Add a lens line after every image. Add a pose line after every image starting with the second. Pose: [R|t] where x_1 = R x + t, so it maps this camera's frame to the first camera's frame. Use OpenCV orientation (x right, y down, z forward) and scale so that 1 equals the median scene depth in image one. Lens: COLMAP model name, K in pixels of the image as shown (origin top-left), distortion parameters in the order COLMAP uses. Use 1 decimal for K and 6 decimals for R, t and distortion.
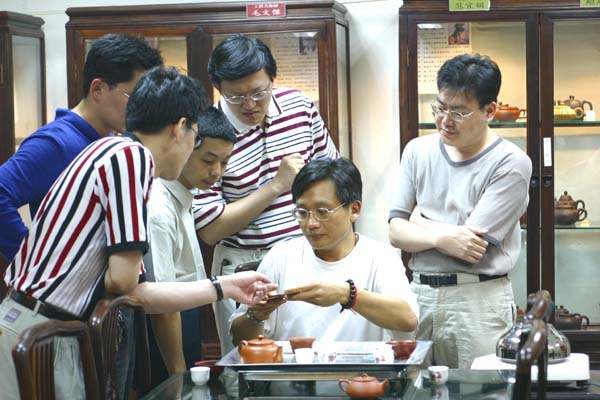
lens RADIAL K [[1683.9, 0, 299.7], [0, 1683.9, 198.2], [0, 0, 1]] dist [-0.035614, 0.000000]
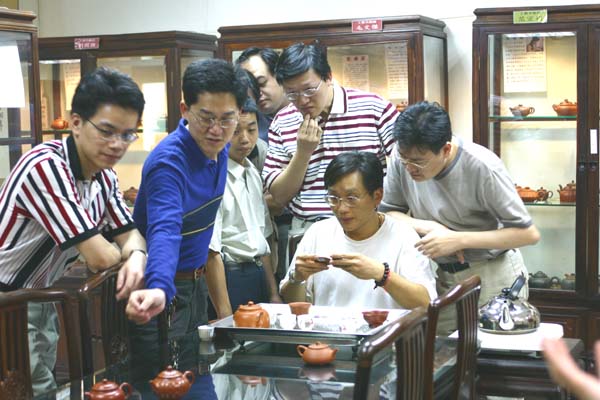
lens RADIAL K [[1183.3, 0, 301.1], [0, 1183.3, 200.8], [0, 0, 1]] dist [0.157471, 0.000000]
pose [[0.969678, 0.021751, -0.243417, 0.170161], [-0.011117, 0.998926, 0.044978, -0.023799], [0.244134, -0.040908, 0.968878, 0.146689]]
